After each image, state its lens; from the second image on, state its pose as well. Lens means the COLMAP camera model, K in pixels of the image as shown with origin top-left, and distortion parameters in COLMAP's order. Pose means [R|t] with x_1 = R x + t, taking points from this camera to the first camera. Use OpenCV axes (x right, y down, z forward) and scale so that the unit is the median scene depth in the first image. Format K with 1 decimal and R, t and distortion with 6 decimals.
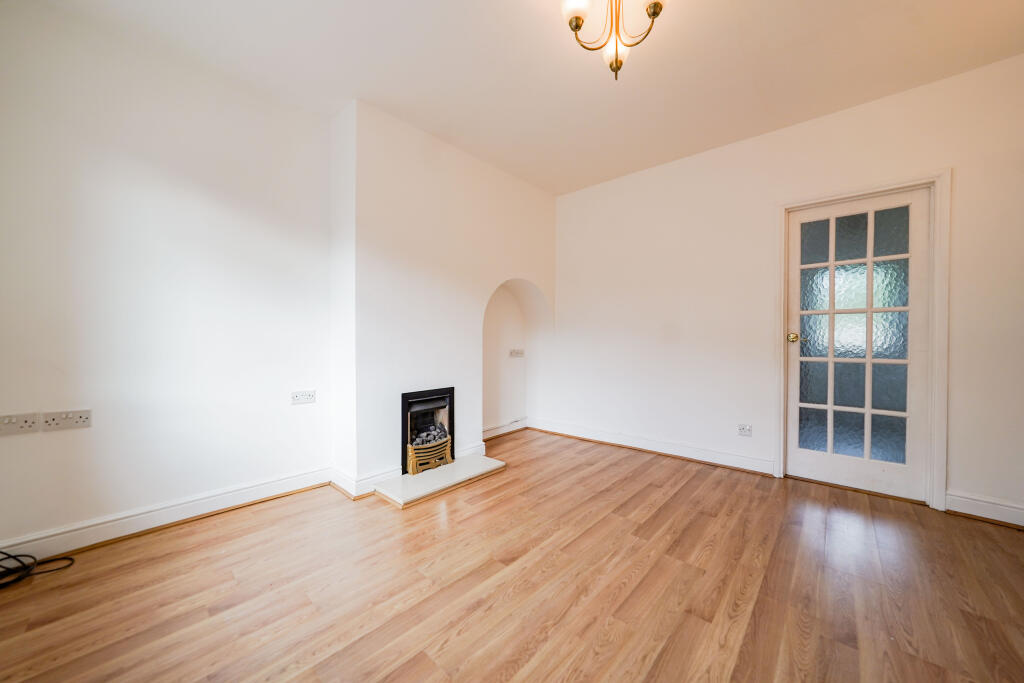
lens RADIAL K [[357.8, 0, 512.3], [0, 357.8, 341.5], [0, 0, 1]] dist [-0.017953, 0.000016]
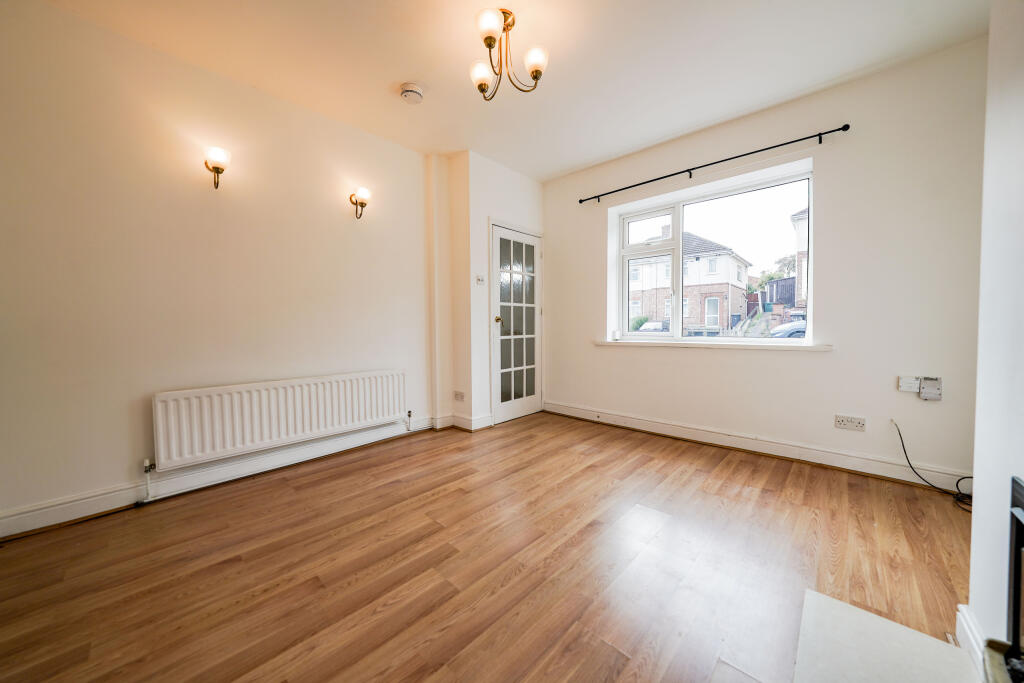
lens RADIAL K [[357.8, 0, 512.3], [0, 357.8, 341.5], [0, 0, 1]] dist [-0.017953, 0.000016]
pose [[-0.999881, 0.004148, 0.014873, 0.218963], [0.004925, 0.998604, 0.052590, 0.005510], [-0.014634, 0.052657, -0.998505, 2.029349]]
